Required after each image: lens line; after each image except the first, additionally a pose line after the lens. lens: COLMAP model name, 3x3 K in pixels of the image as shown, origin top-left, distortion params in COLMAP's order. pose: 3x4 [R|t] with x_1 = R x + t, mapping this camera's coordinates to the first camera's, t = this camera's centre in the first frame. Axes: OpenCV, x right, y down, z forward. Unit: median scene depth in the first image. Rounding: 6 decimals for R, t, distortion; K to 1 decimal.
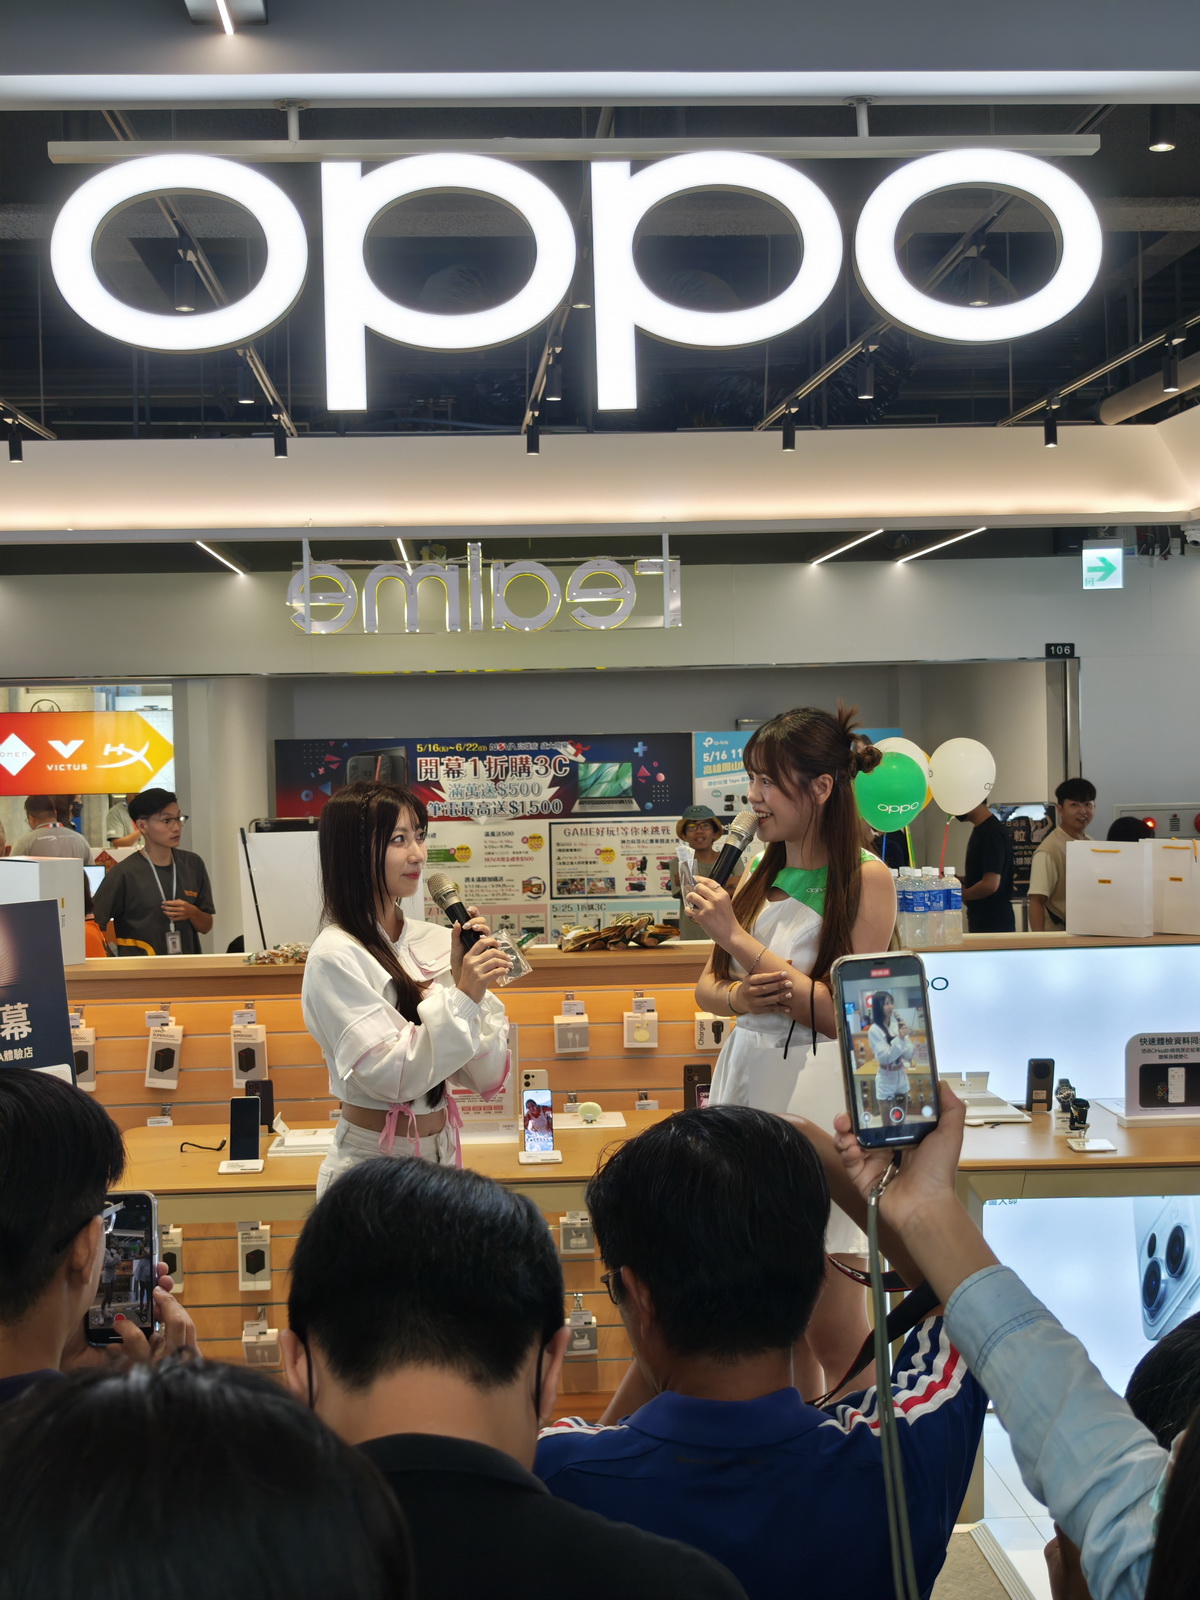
lens RADIAL K [[2150.8, 0, 584.7], [0, 2150.8, 802.2], [0, 0, 1]] dist [0.169794, -0.558155]
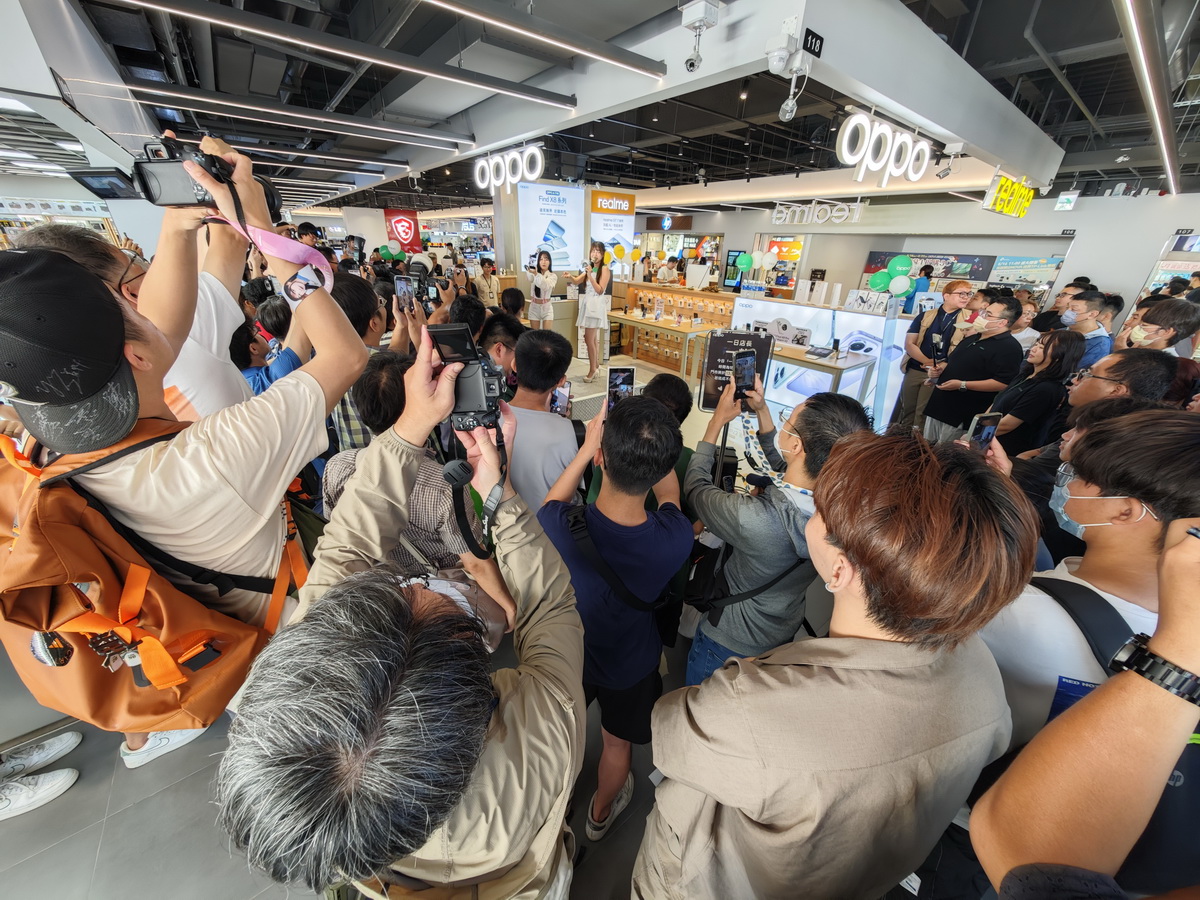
lens RADIAL K [[427.4, 0, 599.9], [0, 427.4, 449.0], [0, 0, 1]] dist [0.000826, -0.000344]
pose [[0.568575, 0.391325, -0.723593, 0.529894], [-0.066858, 0.898680, 0.433479, -0.015033], [0.819910, -0.198087, 0.537131, 0.089376]]
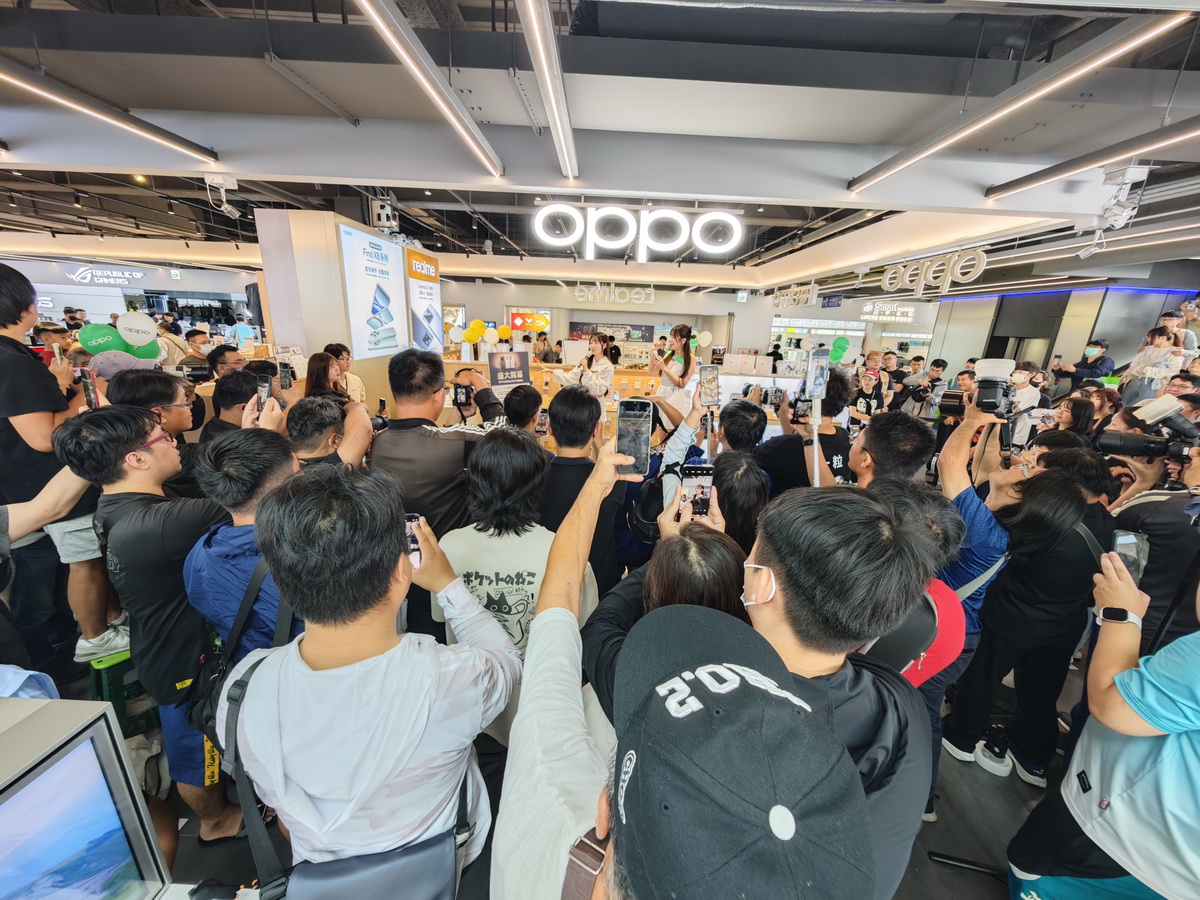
lens RADIAL K [[432.9, 0, 603.5], [0, 432.9, 441.2], [0, 0, 1]] dist [-0.002878, 0.000049]
pose [[0.995810, 0.080084, -0.044155, 0.001262], [-0.067598, 0.969790, 0.234389, -0.001447], [0.061592, -0.230422, 0.971140, -0.032505]]
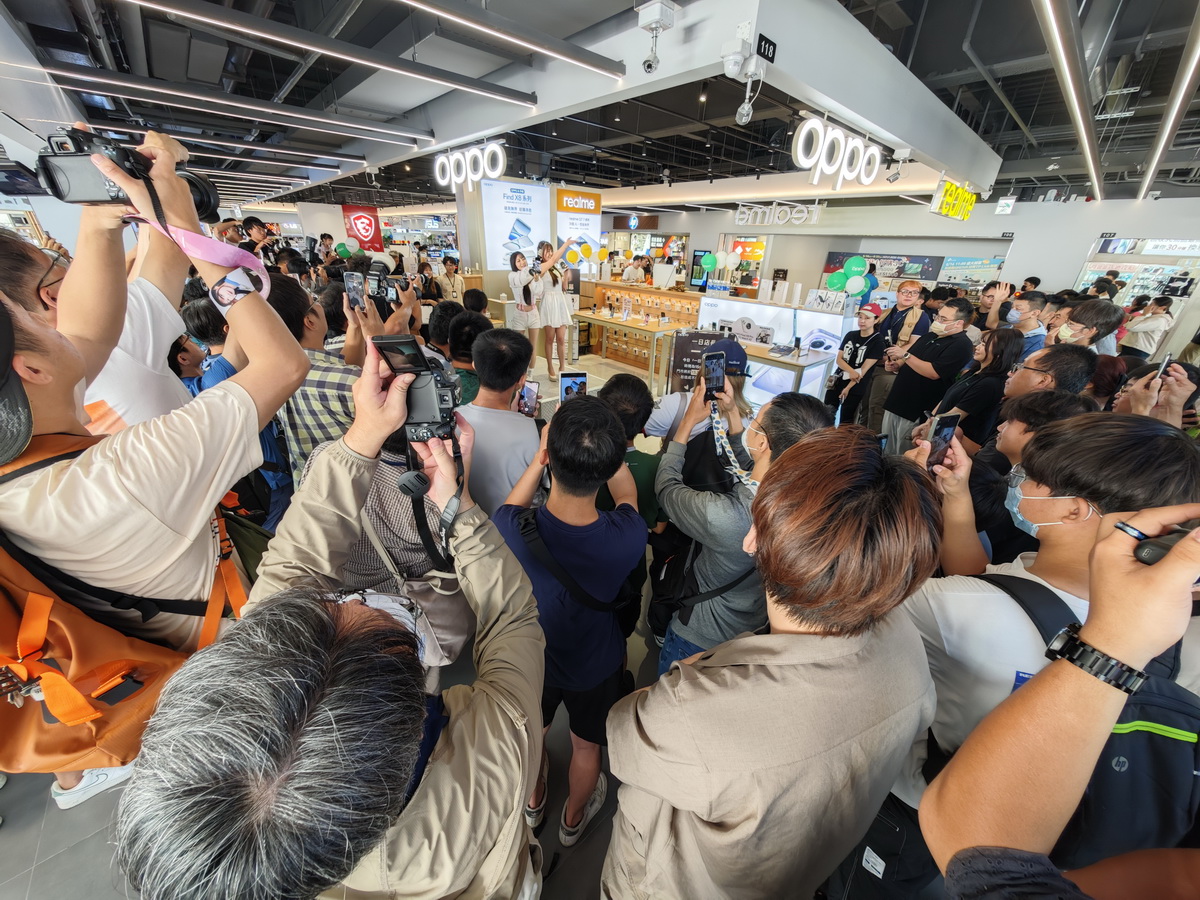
lens RADIAL K [[427.4, 0, 599.9], [0, 427.4, 449.0], [0, 0, 1]] dist [0.000826, -0.000344]
pose [[0.622090, 0.378751, -0.685238, 0.530848], [-0.072786, 0.899392, 0.431042, -0.015803], [0.779555, -0.218271, 0.587070, 0.092489]]
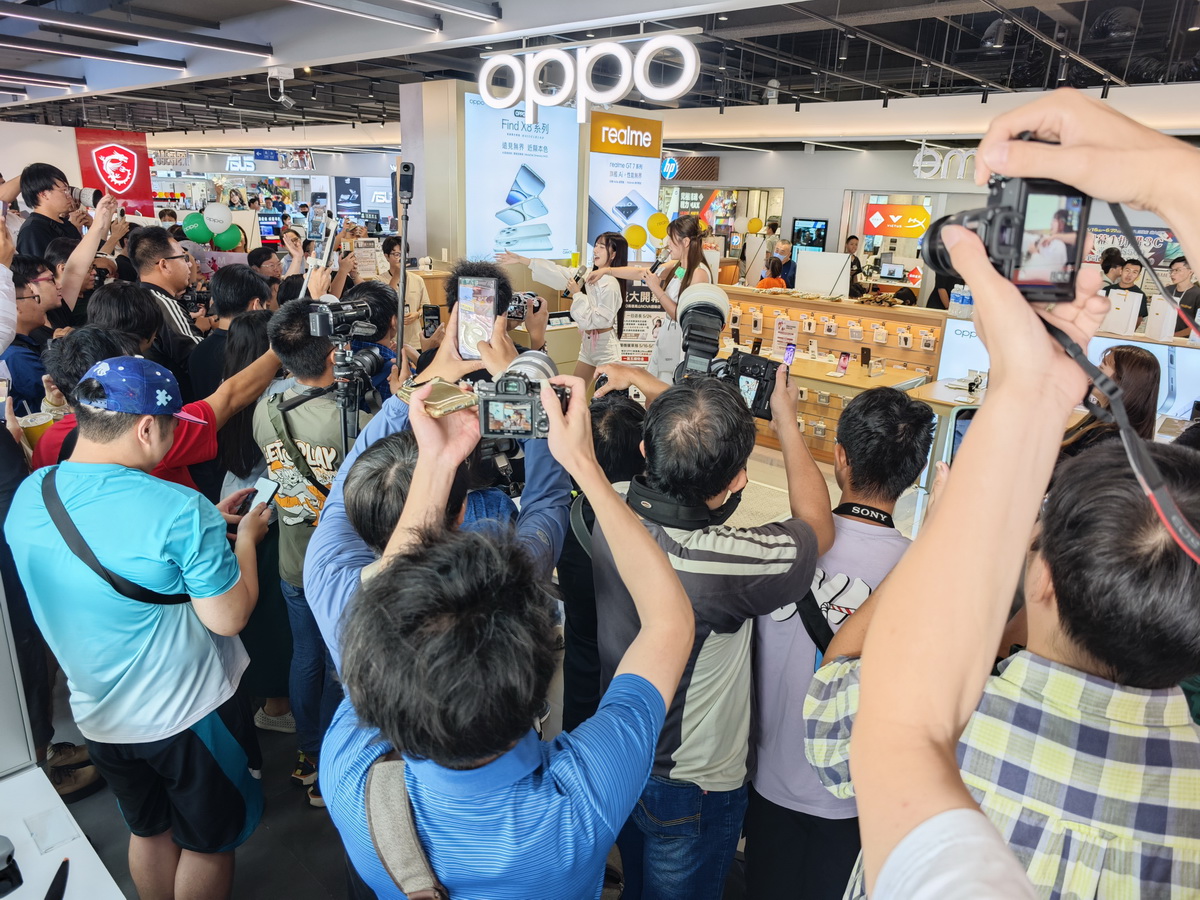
lens RADIAL K [[823.8, 0, 605.6], [0, 823.8, 451.3], [0, 0, 1]] dist [0.001007, 0.008182]
pose [[0.703675, 0.256400, -0.662647, 0.351043], [-0.078876, 0.955044, 0.285778, -0.017705], [0.706130, -0.148828, 0.692264, 0.001210]]
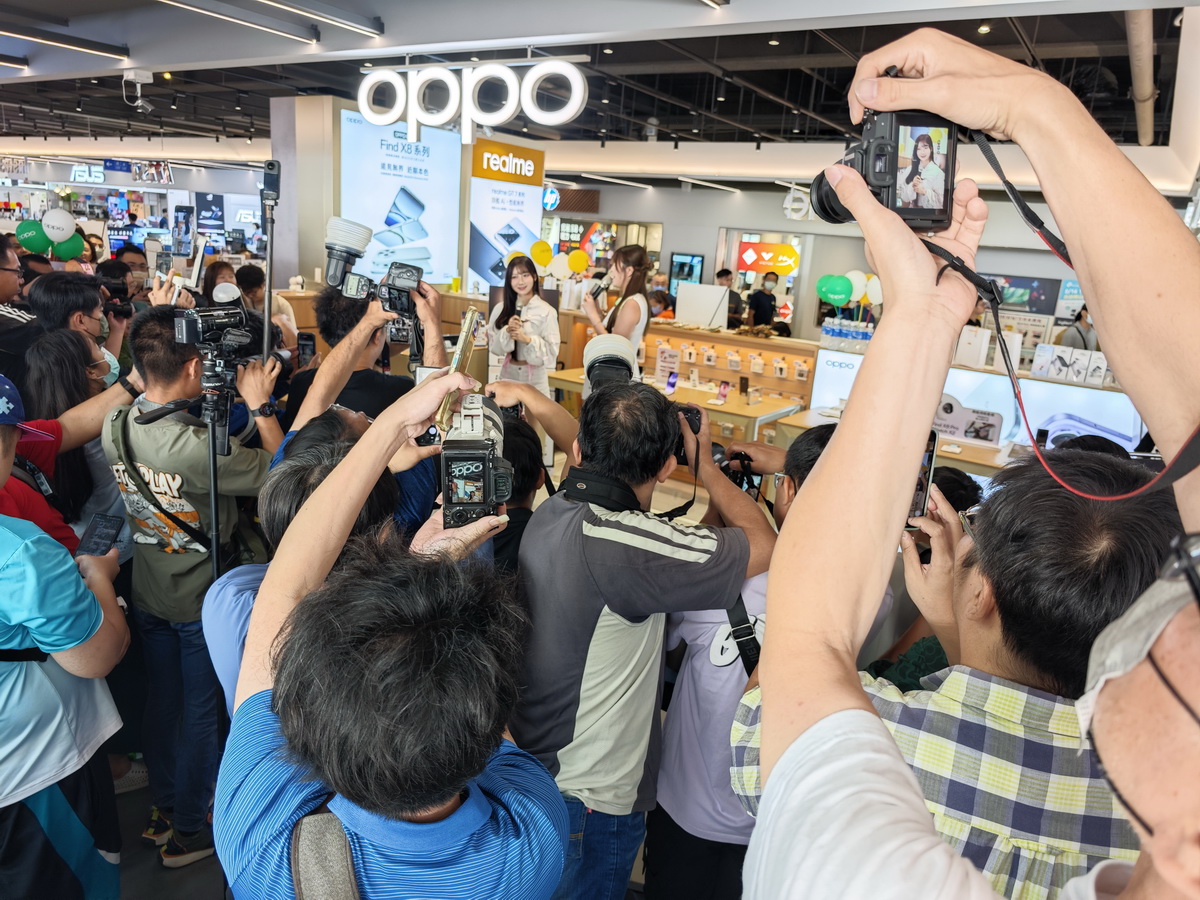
lens RADIAL K [[828.7, 0, 604.6], [0, 828.7, 441.7], [0, 0, 1]] dist [0.017283, -0.012043]
pose [[0.793075, 0.226844, -0.565309, 0.344922], [-0.116329, 0.967392, 0.224991, -0.013567], [0.597913, -0.112673, 0.793603, 0.002358]]
